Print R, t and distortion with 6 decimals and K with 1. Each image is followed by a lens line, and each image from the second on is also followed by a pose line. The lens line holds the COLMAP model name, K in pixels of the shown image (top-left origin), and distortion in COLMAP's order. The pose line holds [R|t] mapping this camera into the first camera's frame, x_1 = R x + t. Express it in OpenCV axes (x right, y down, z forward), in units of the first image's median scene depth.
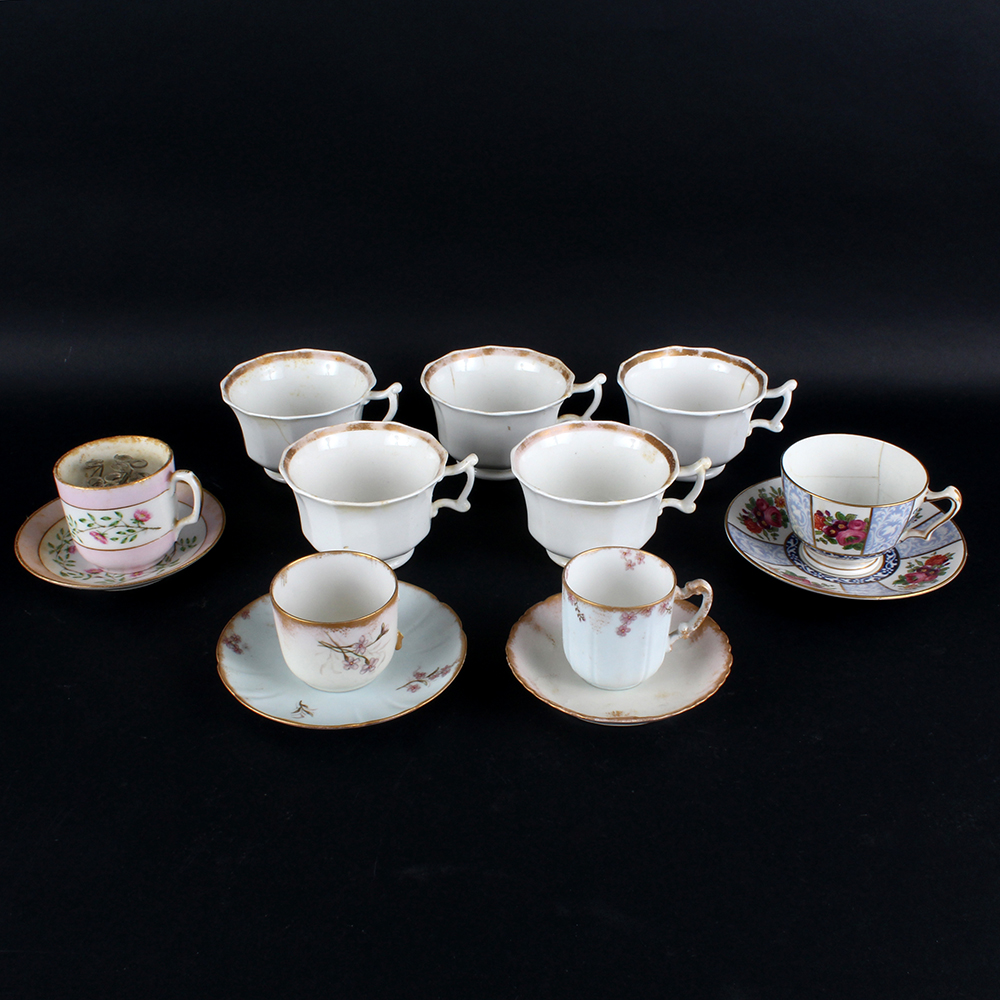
lens RADIAL K [[1708.6, 0, 495.7], [0, 1708.6, 500.0], [0, 0, 1]] dist [0.057399, 0.000000]
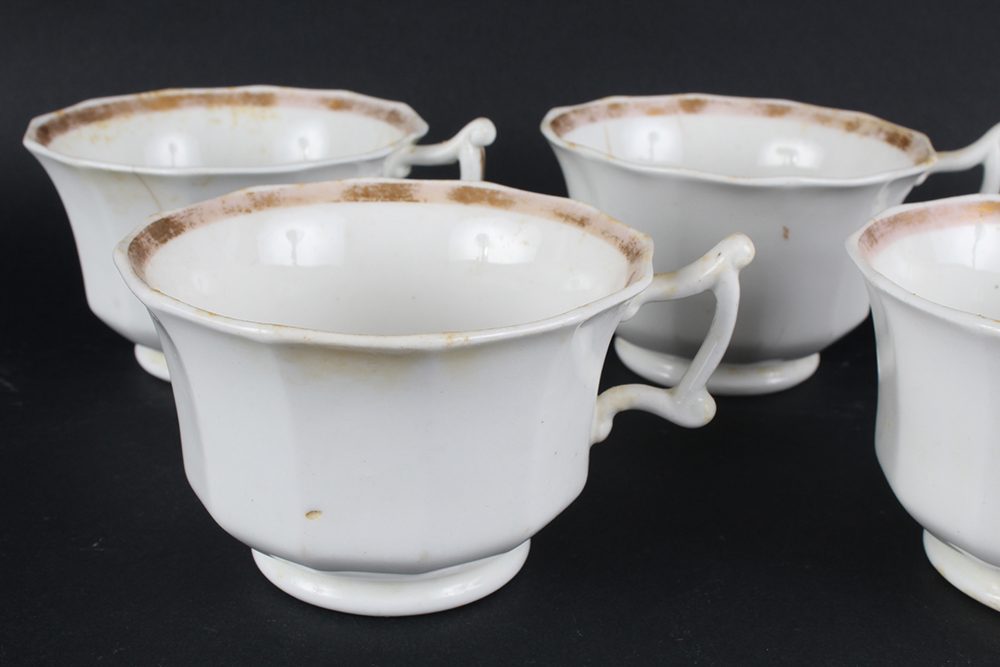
lens RADIAL K [[1468.1, 0, 501.1], [0, 1468.1, 333.0], [0, 0, 1]] dist [-0.056320, 0.000000]
pose [[0.999463, 0.032775, -0.000438, -0.050964], [-0.032263, 0.981316, -0.189679, 0.039554], [-0.005787, 0.189592, 0.981846, 0.672704]]
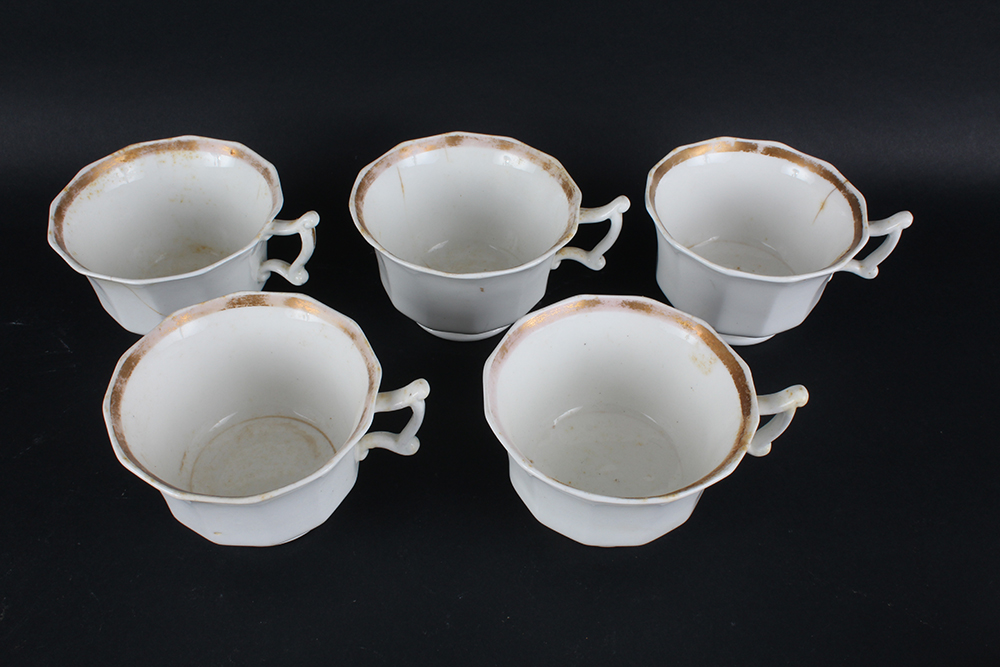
lens RADIAL K [[1062.6, 0, 502.2], [0, 1062.6, 338.0], [0, 0, 1]] dist [-0.067080, 0.000000]
pose [[0.999746, 0.006318, 0.021652, 0.006539], [-0.012185, 0.959120, 0.282739, -0.135041], [-0.018981, -0.282931, 0.958953, 0.584681]]
